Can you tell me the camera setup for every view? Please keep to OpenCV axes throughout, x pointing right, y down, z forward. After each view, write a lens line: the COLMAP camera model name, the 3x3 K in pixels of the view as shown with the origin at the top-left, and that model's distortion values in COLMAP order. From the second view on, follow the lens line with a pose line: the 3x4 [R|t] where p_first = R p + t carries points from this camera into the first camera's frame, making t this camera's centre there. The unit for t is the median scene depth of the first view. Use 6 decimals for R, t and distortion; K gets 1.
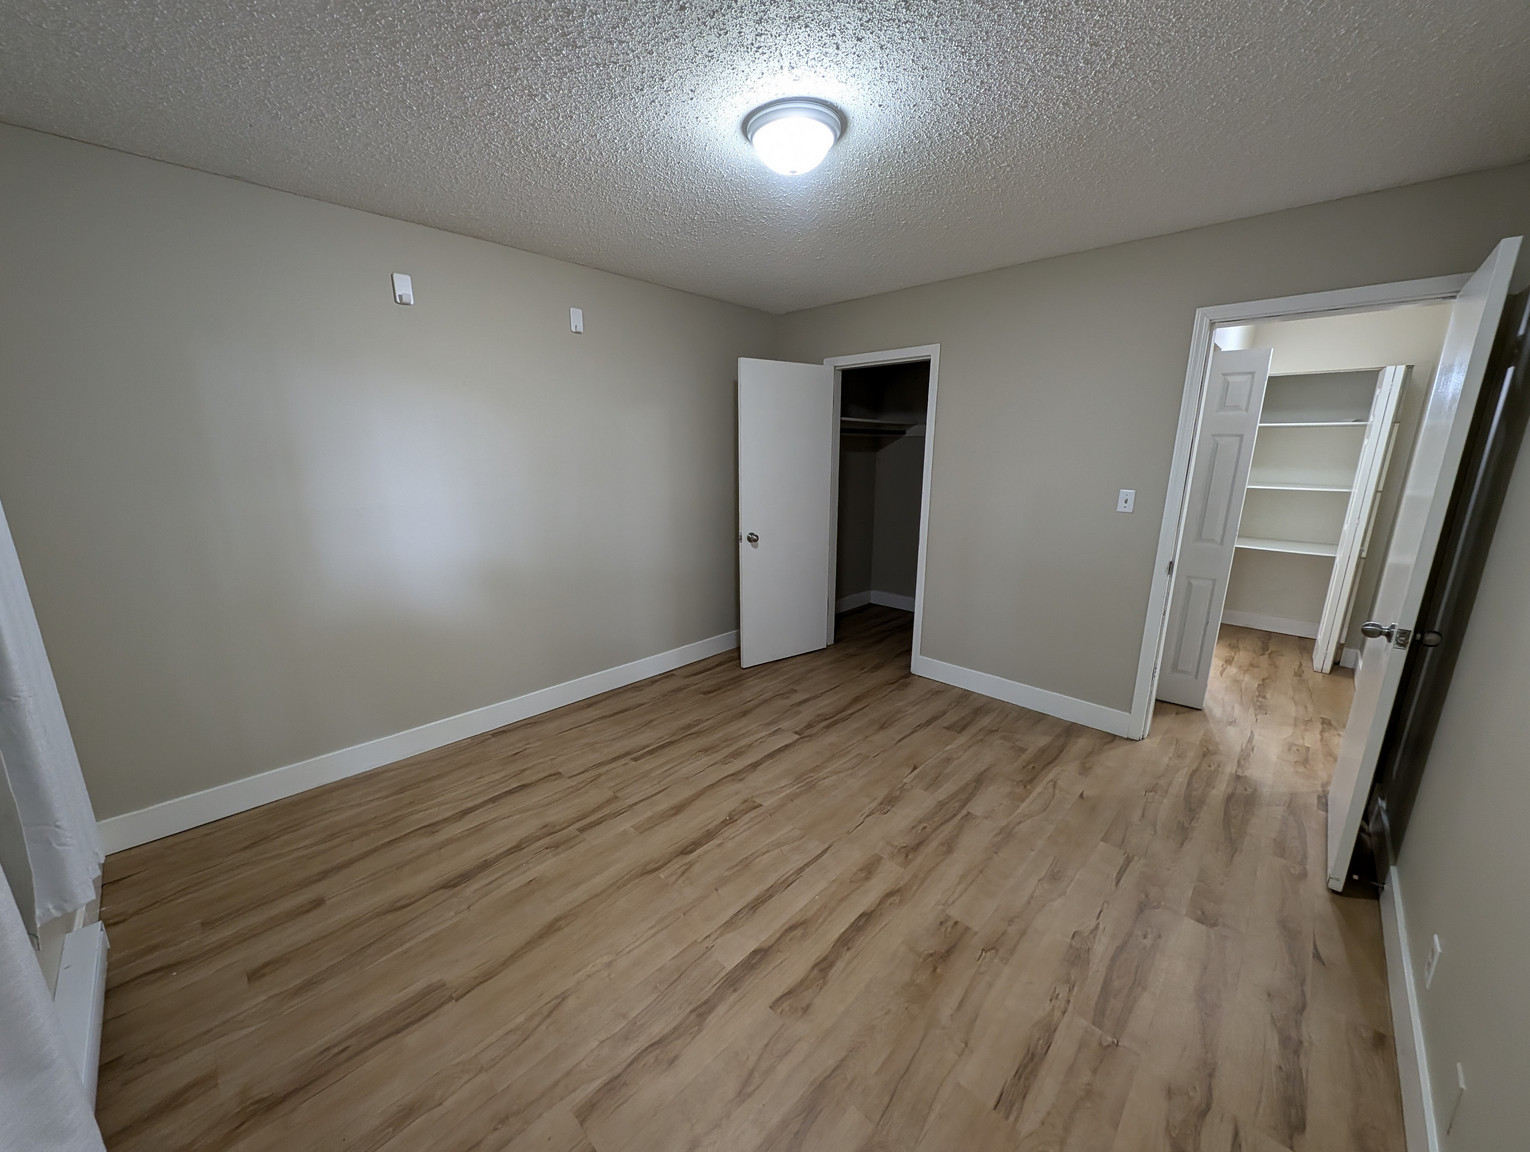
lens RADIAL K [[573.4, 0, 769.2], [0, 573.4, 583.8], [0, 0, 1]] dist [-0.001880, -0.000585]
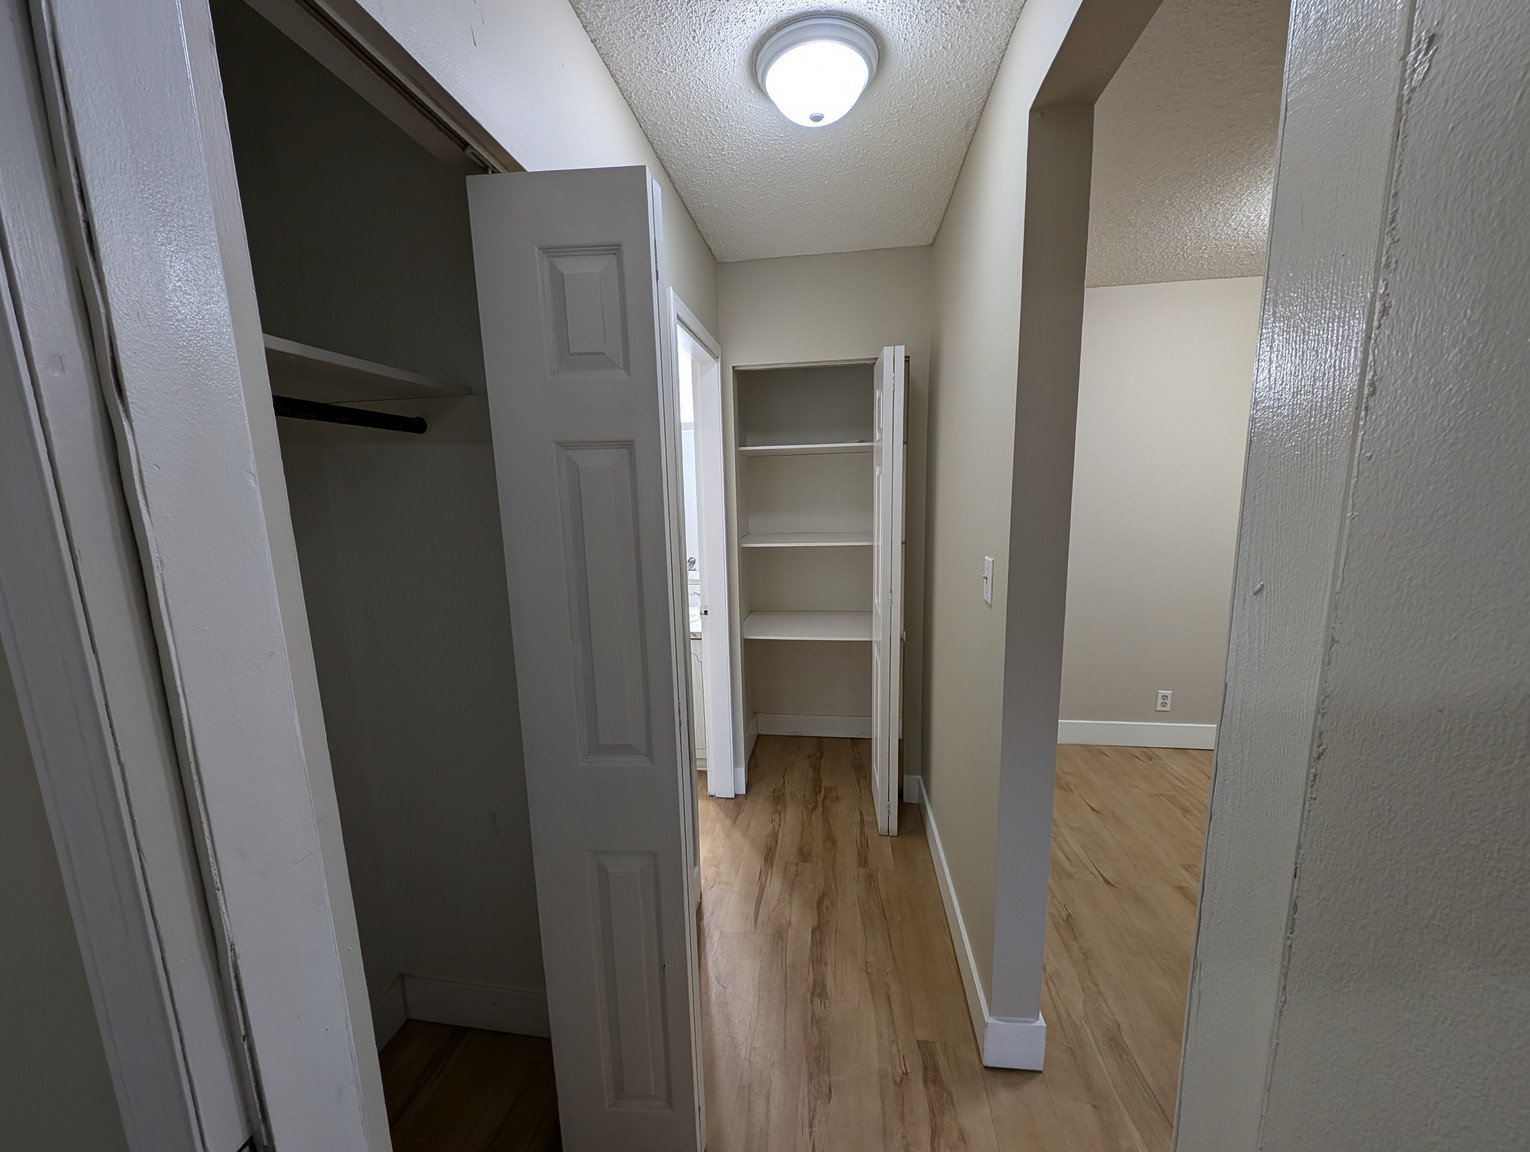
lens RADIAL K [[573.4, 0, 769.2], [0, 573.4, 583.8], [0, 0, 1]] dist [-0.001880, -0.000585]
pose [[0.803197, -0.120529, 0.583393, 0.529507], [0.164185, 0.986177, -0.022301, -0.122178], [-0.572641, 0.113696, 0.811884, 0.536127]]
